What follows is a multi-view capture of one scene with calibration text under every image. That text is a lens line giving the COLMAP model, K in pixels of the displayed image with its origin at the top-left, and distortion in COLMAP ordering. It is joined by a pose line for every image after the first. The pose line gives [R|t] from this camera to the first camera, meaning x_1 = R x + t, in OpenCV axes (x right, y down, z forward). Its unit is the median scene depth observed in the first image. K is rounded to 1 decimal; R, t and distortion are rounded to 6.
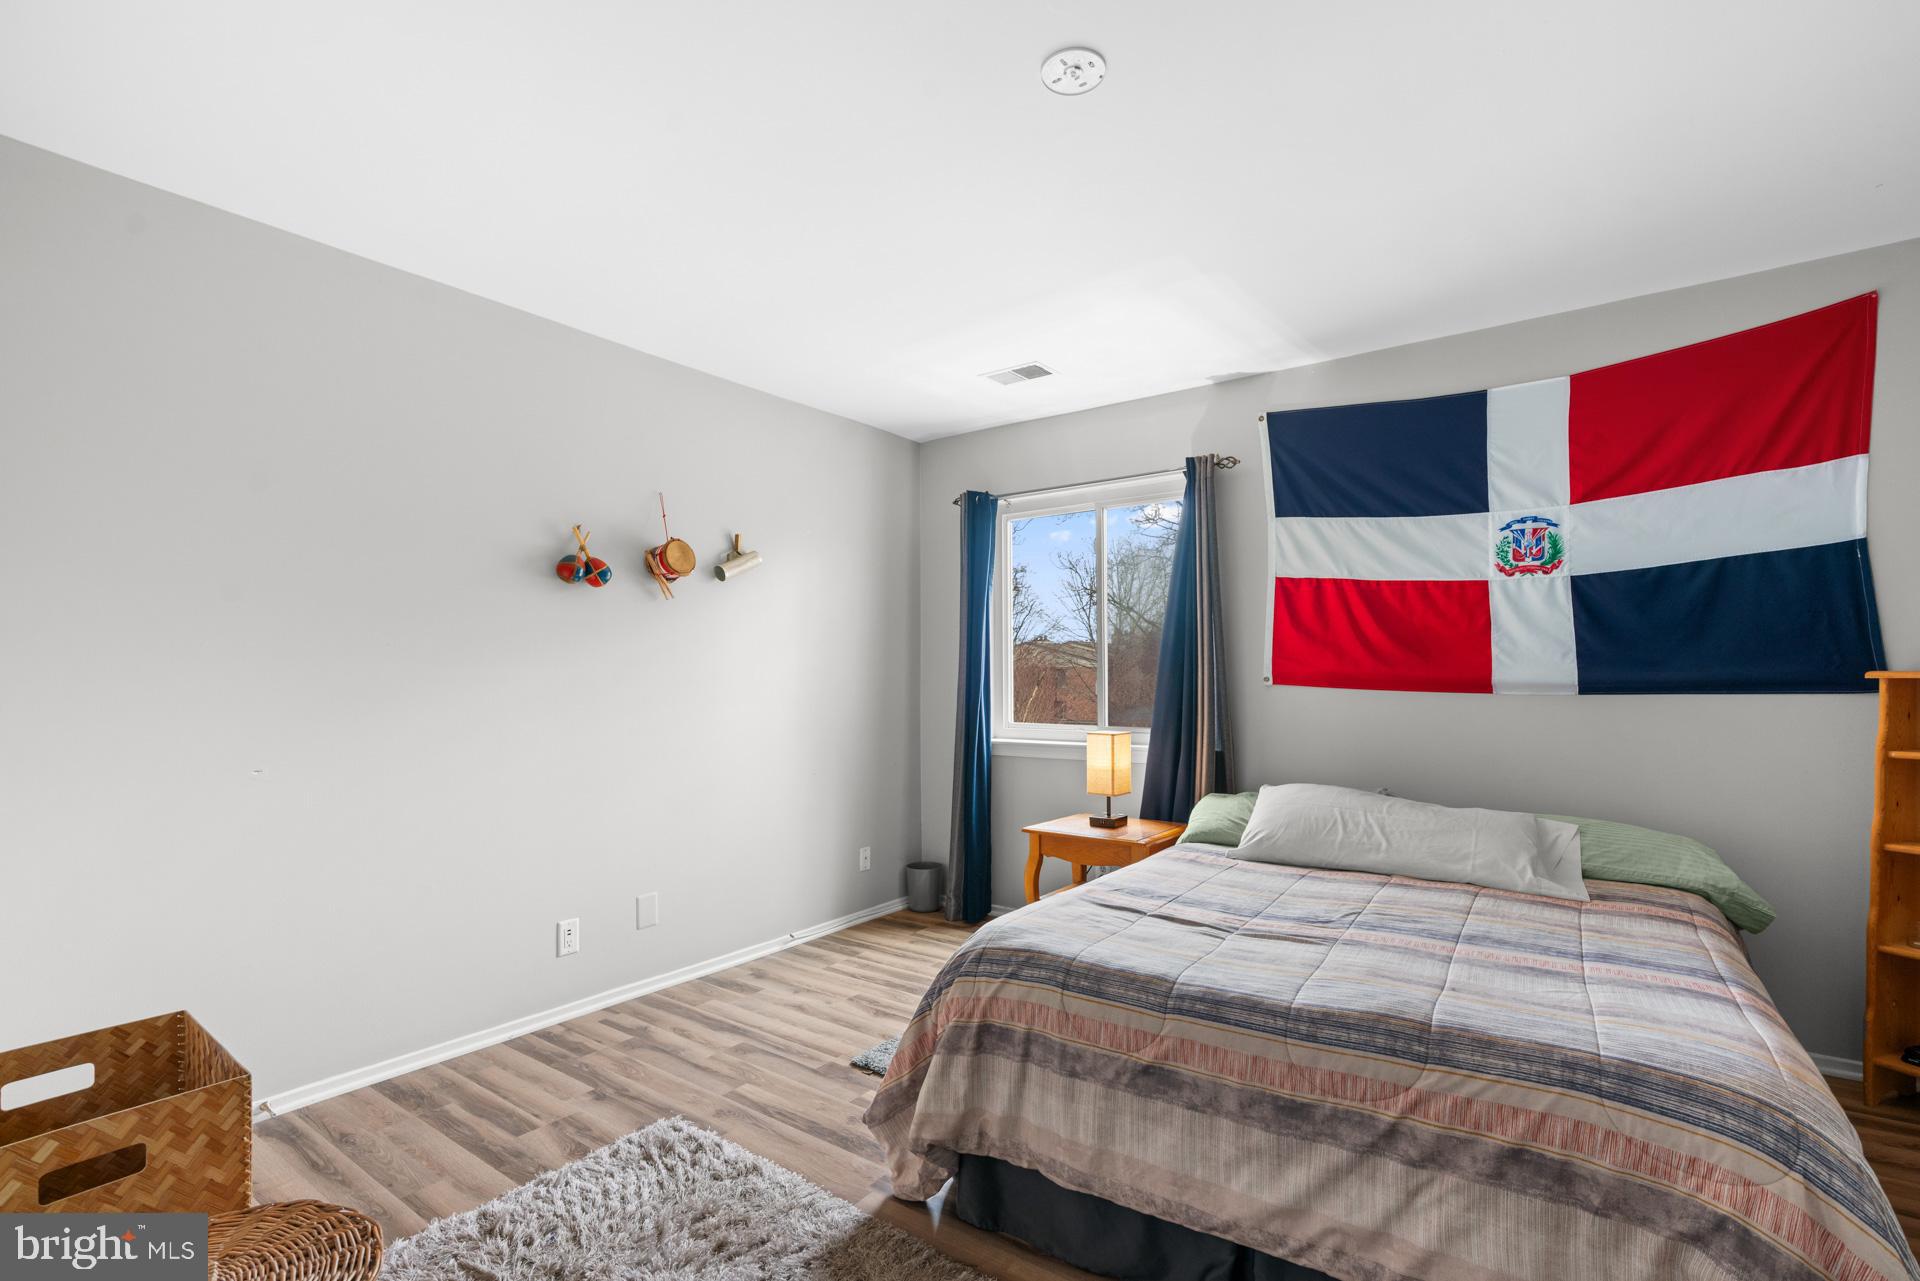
lens RADIAL K [[899.2, 0, 976.3], [0, 899.2, 661.7], [0, 0, 1]] dist [-0.003536, 0.000512]
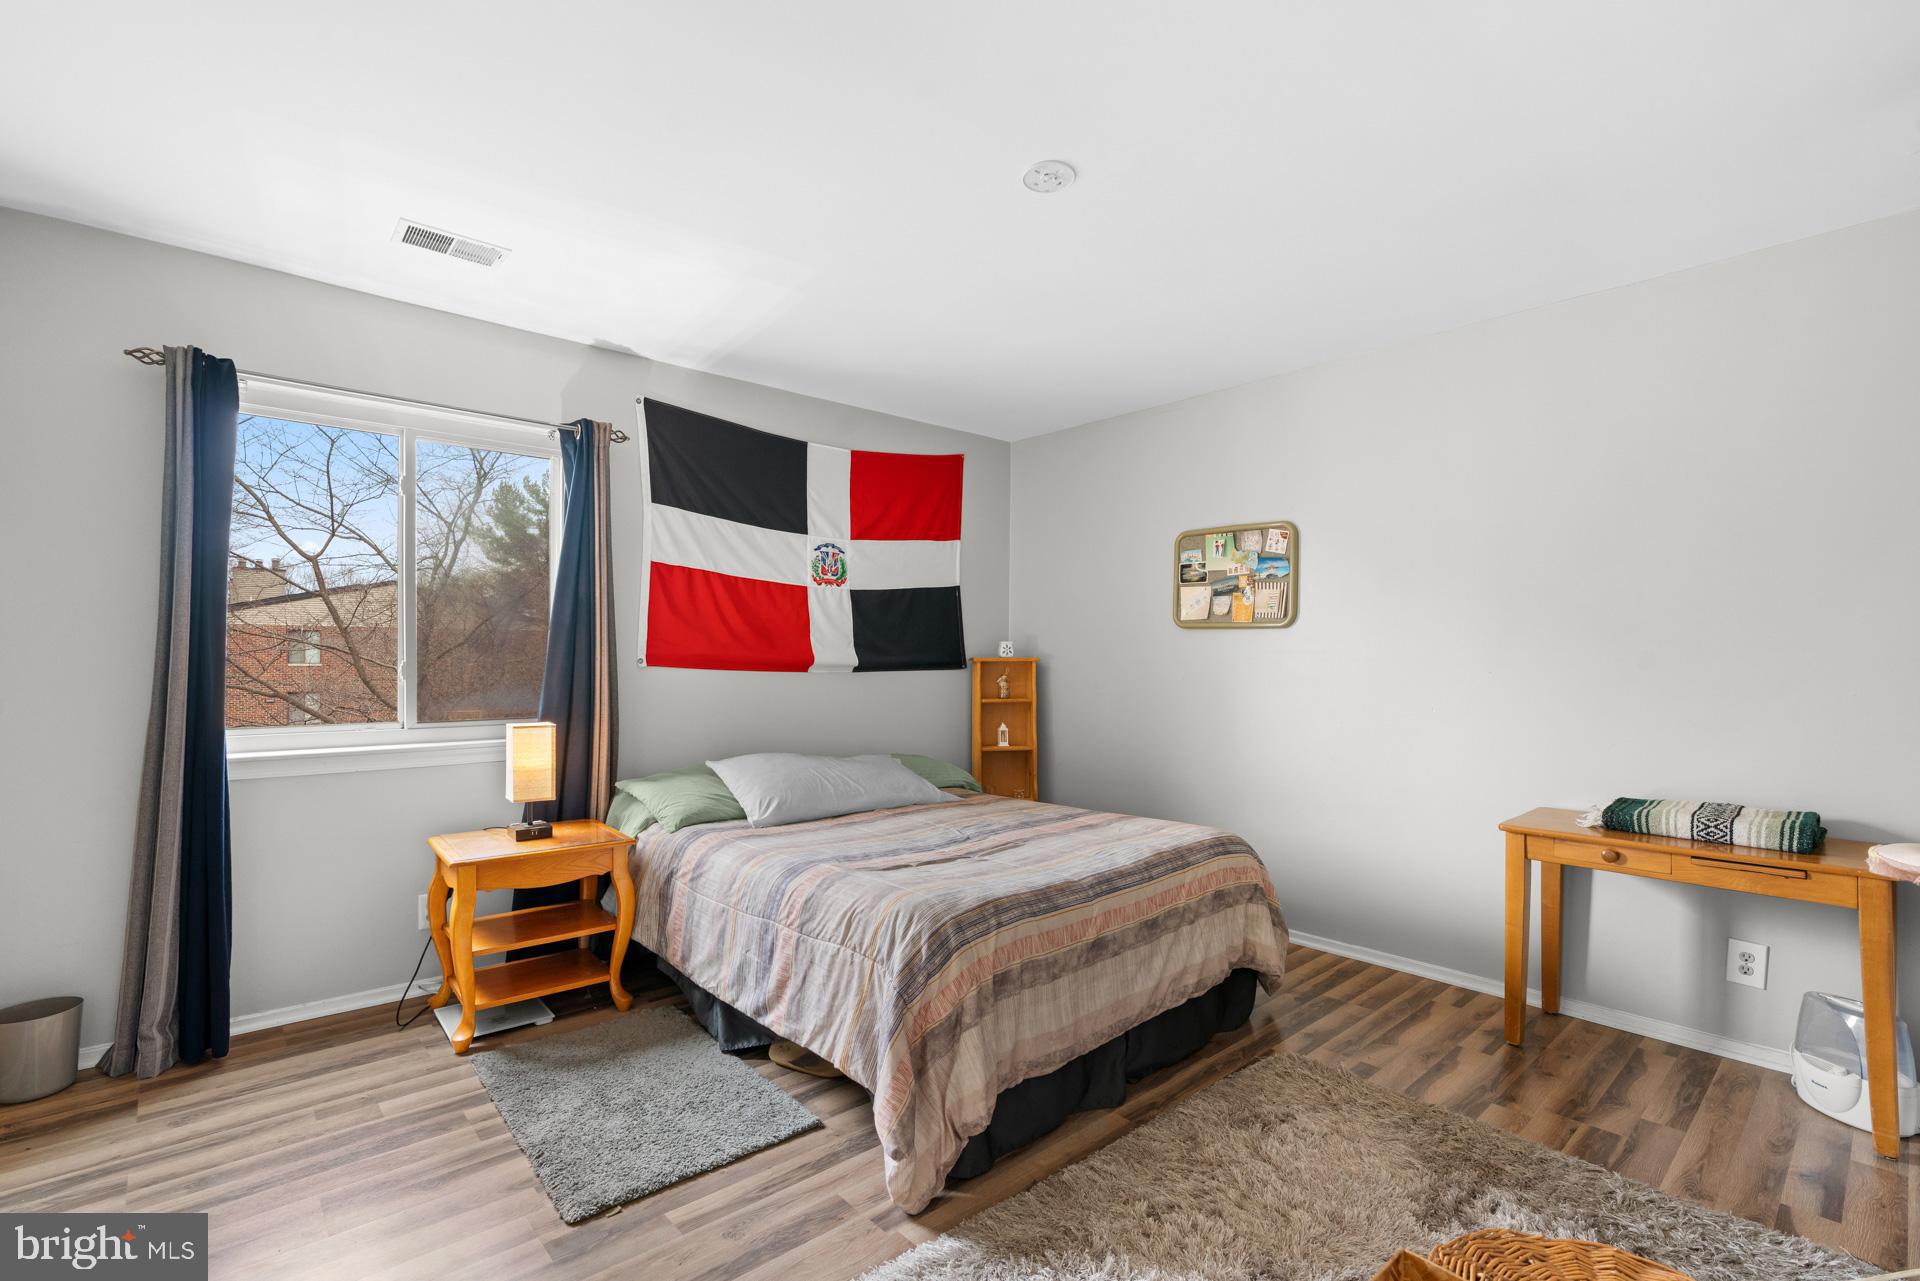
lens RADIAL K [[884.9, 0, 965.1], [0, 884.9, 638.5], [0, 0, 1]] dist [-0.003803, 0.000448]
pose [[0.201530, 0.025032, 0.979162, -0.675455], [-0.020919, 0.999555, -0.021248, 0.009025], [-0.979259, -0.016201, 0.201964, 0.522896]]
